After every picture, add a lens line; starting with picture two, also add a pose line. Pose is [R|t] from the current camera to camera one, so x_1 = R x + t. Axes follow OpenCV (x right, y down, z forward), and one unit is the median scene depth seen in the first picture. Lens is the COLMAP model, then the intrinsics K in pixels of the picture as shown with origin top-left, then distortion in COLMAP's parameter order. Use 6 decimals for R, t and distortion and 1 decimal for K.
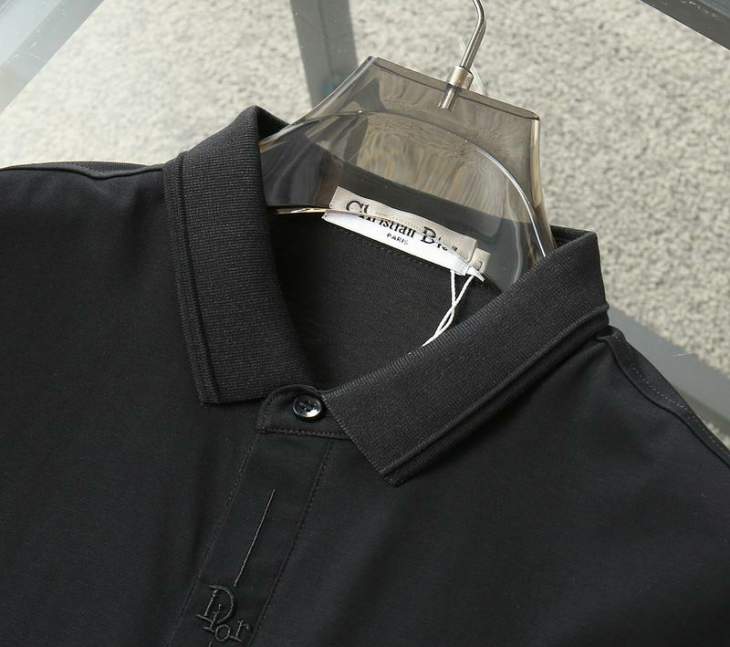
lens RADIAL K [[1664.1, 0, 357.9], [0, 1664.1, 319.6], [0, 0, 1]] dist [-0.025726, 0.000000]
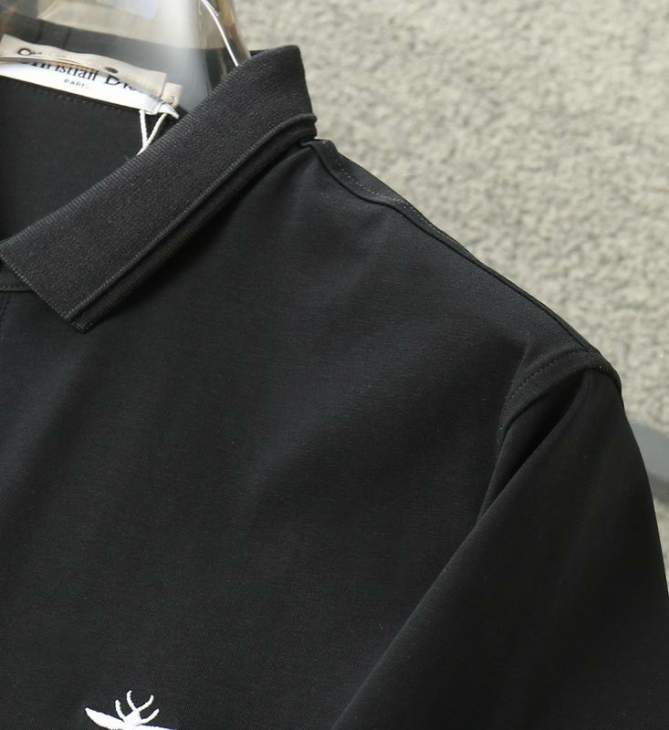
lens RADIAL K [[2065.6, 0, 336.1], [0, 2065.6, 366.0], [0, 0, 1]] dist [-0.099485, 0.000000]
pose [[0.992085, -0.091886, 0.085578, 0.052500], [0.096308, 0.994143, -0.049045, 0.162999], [-0.080571, 0.056899, 0.995124, -0.065339]]
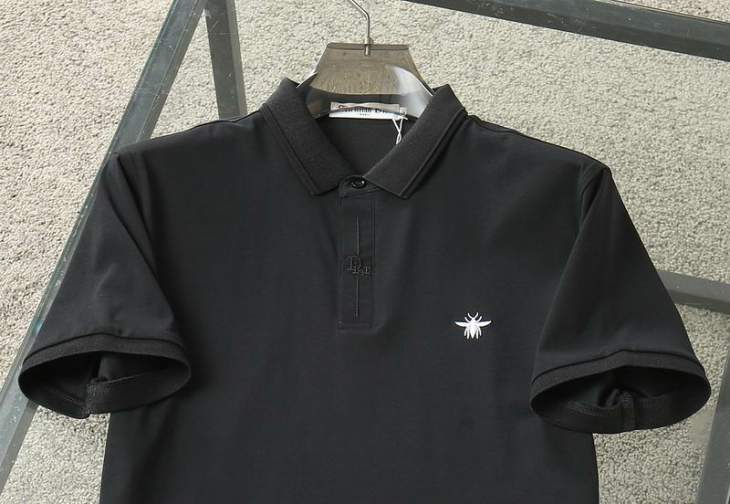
lens RADIAL K [[1102.7, 0, 366.4], [0, 1102.7, 255.0], [0, 0, 1]] dist [-0.031147, 0.000000]
pose [[0.942995, -0.288525, 0.165873, -0.279656], [0.300571, 0.952327, -0.052248, 0.213756], [-0.142890, 0.099126, 0.984762, -0.463522]]
